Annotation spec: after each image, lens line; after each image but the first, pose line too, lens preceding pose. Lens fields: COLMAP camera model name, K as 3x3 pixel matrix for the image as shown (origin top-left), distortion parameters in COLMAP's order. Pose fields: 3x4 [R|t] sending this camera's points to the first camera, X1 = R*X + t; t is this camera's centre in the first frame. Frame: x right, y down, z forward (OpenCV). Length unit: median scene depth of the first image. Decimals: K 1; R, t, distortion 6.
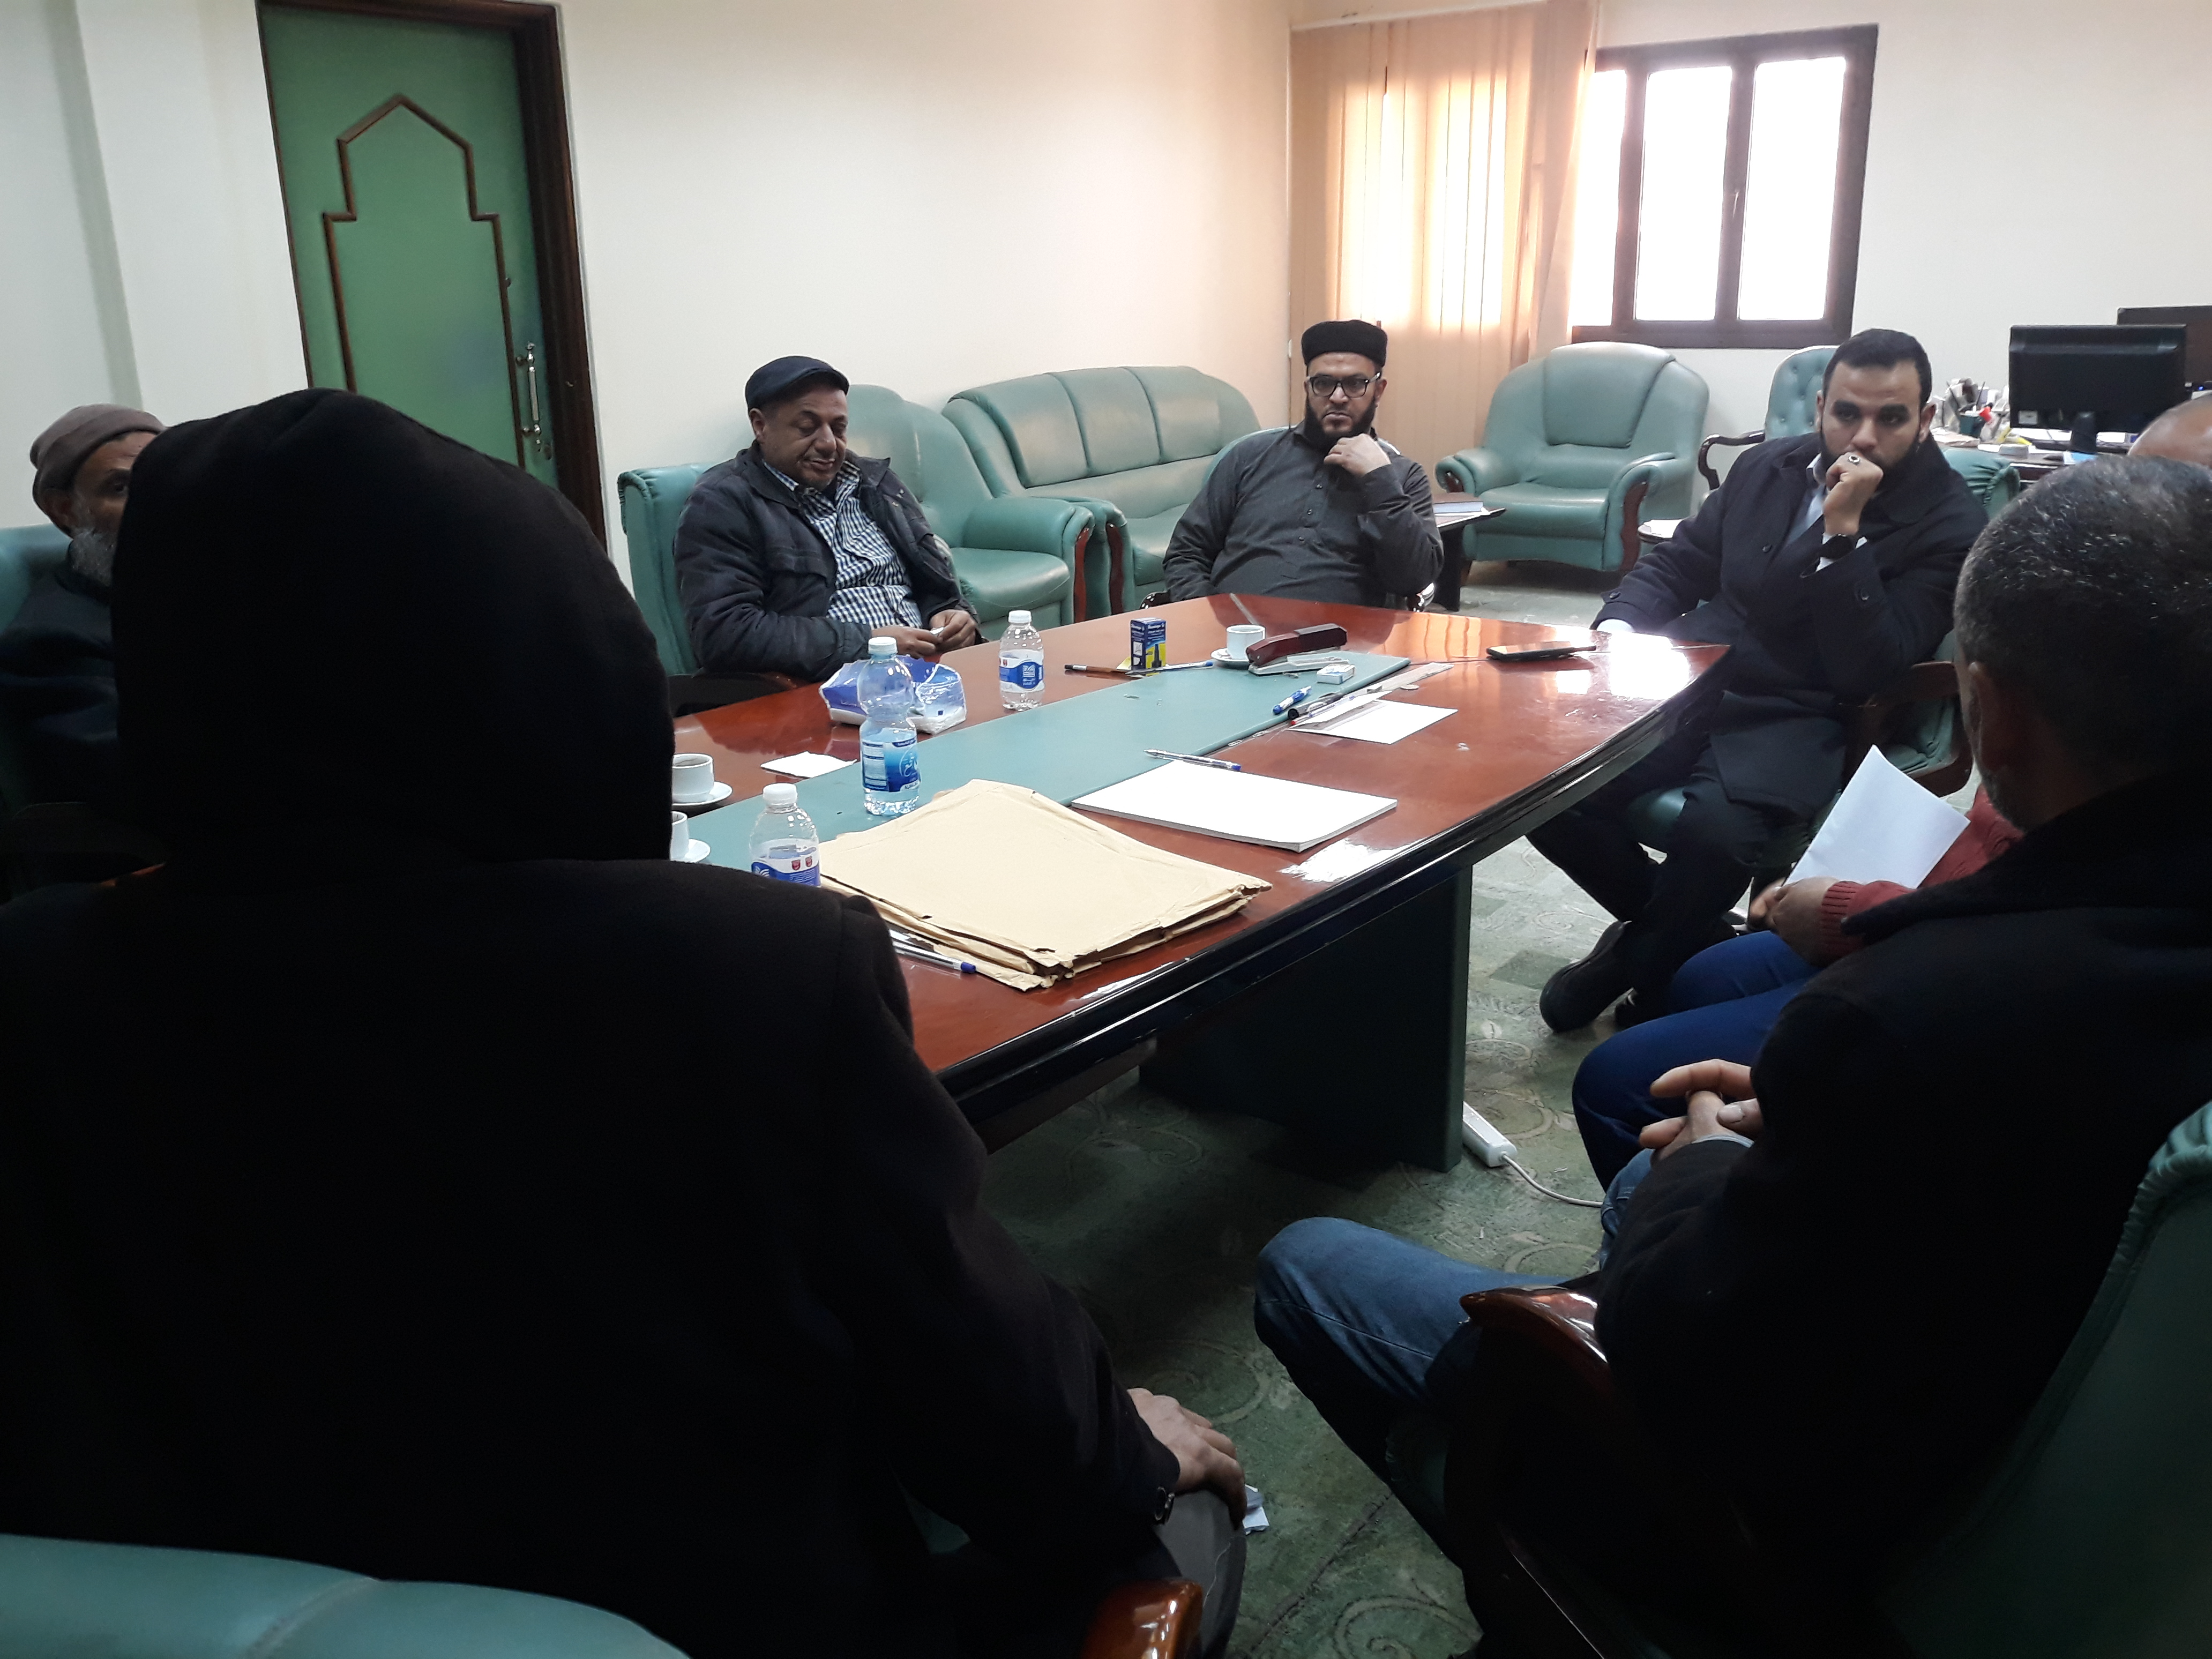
lens RADIAL K [[1864.1, 0, 1106.0], [0, 1864.1, 829.5], [0, 0, 1]] dist [0.000295, 0.000032]
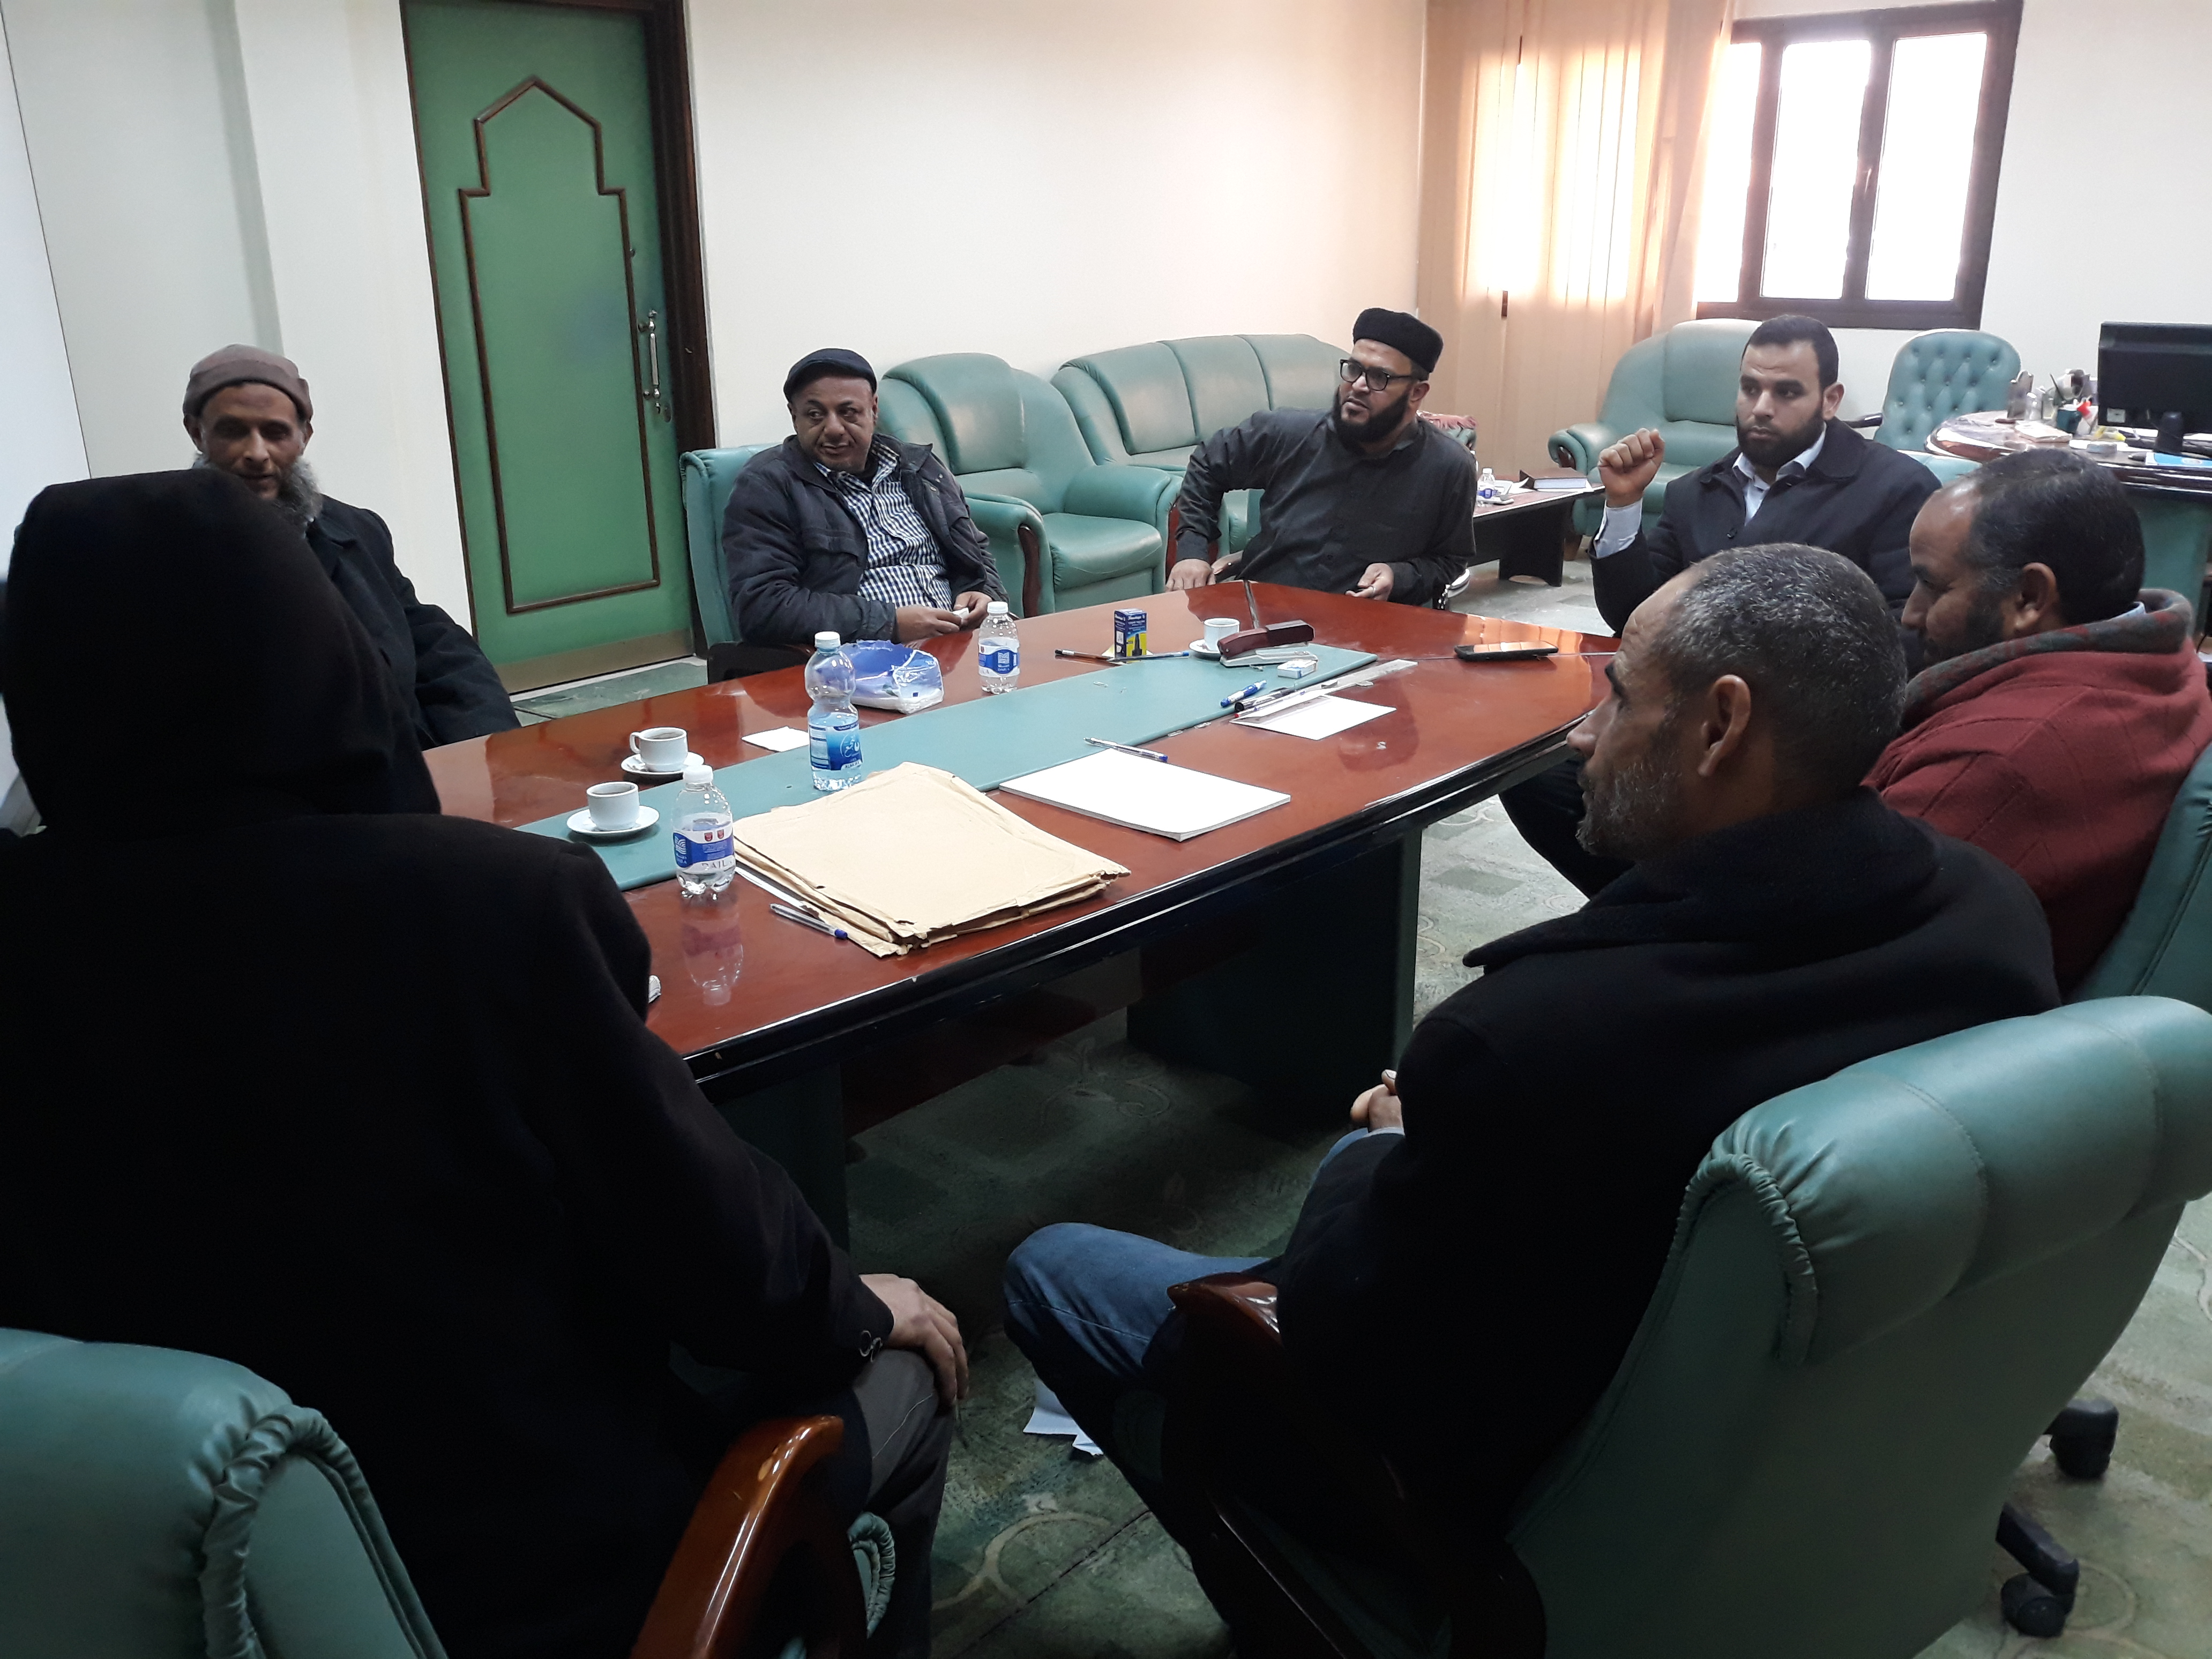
lens RADIAL K [[1859.5, 0, 1104.5], [0, 1859.5, 826.0], [0, 0, 1]] dist [0.015149, -0.013222]
pose [[0.994804, 0.043550, -0.092019, 0.100824], [-0.041025, 0.998733, 0.029153, -0.017254], [0.093172, -0.025226, 0.995330, -0.067001]]
